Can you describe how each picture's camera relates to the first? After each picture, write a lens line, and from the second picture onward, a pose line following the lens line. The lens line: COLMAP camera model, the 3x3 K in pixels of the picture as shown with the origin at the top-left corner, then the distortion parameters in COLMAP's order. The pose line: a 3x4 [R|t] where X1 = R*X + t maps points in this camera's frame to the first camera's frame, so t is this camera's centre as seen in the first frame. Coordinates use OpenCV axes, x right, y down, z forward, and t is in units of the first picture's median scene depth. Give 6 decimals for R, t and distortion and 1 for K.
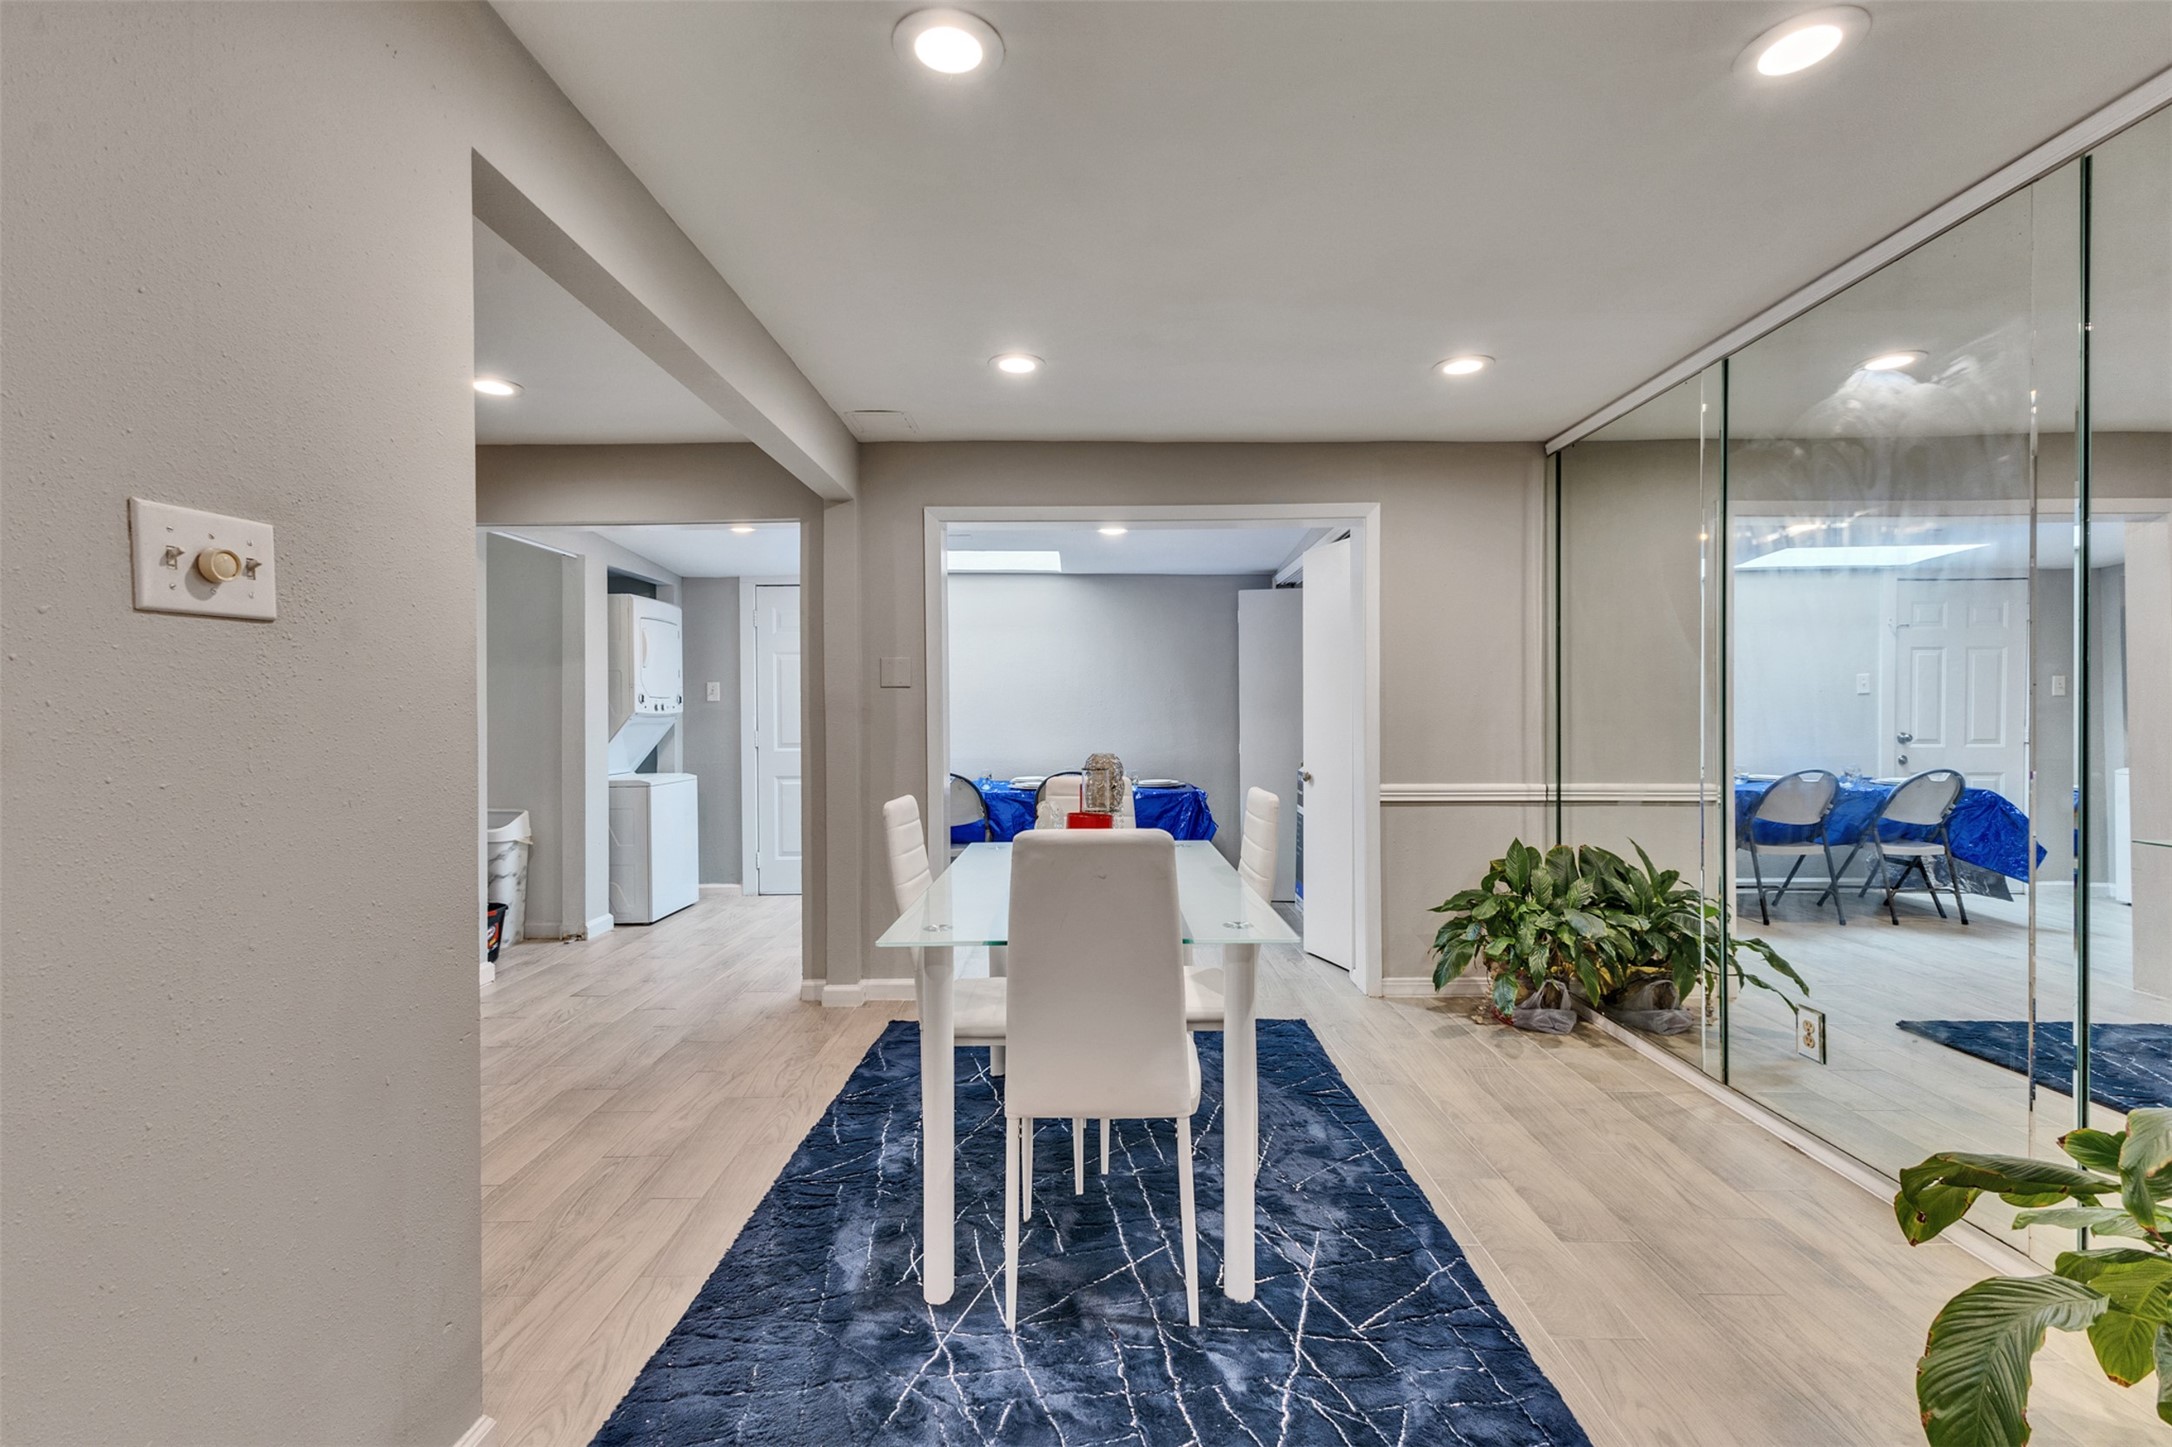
lens RADIAL K [[938.1, 0, 1084.3], [0, 938.1, 717.7], [0, 0, 1]] dist [0.015020, -0.002081]
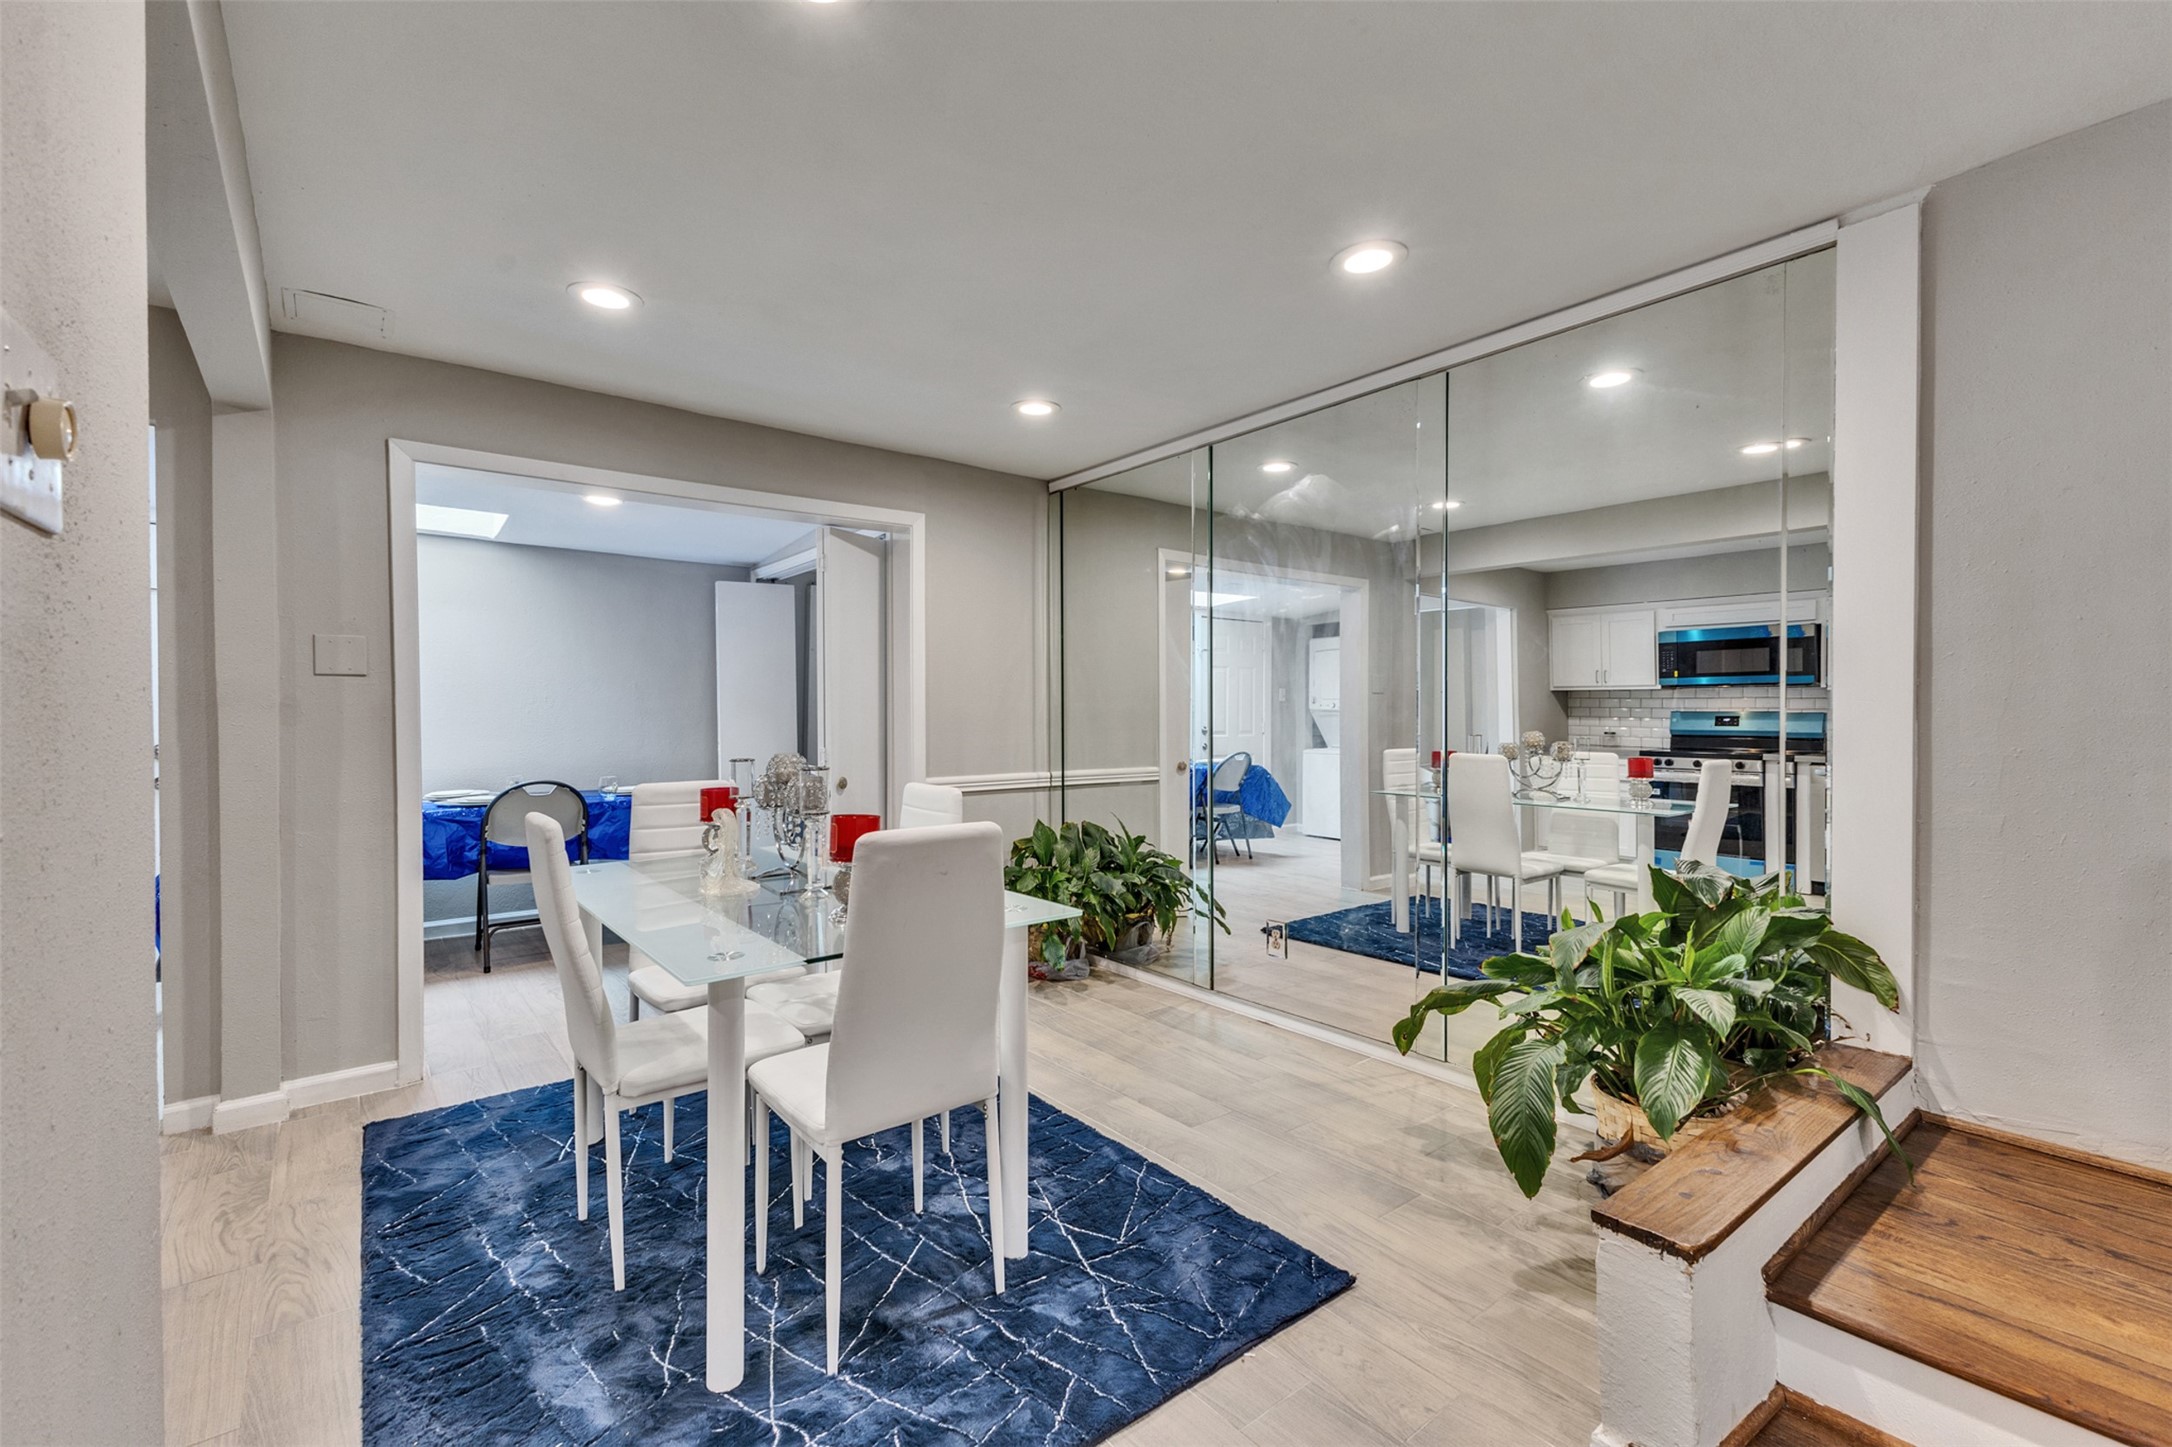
lens RADIAL K [[937.5, 0, 1088.1], [0, 937.5, 719.0], [0, 0, 1]] dist [0.017977, -0.003335]
pose [[0.782415, -0.003014, 0.622750, -0.236430], [0.002236, 0.999995, 0.002030, 0.002101], [-0.622753, -0.000196, 0.782418, 0.061036]]
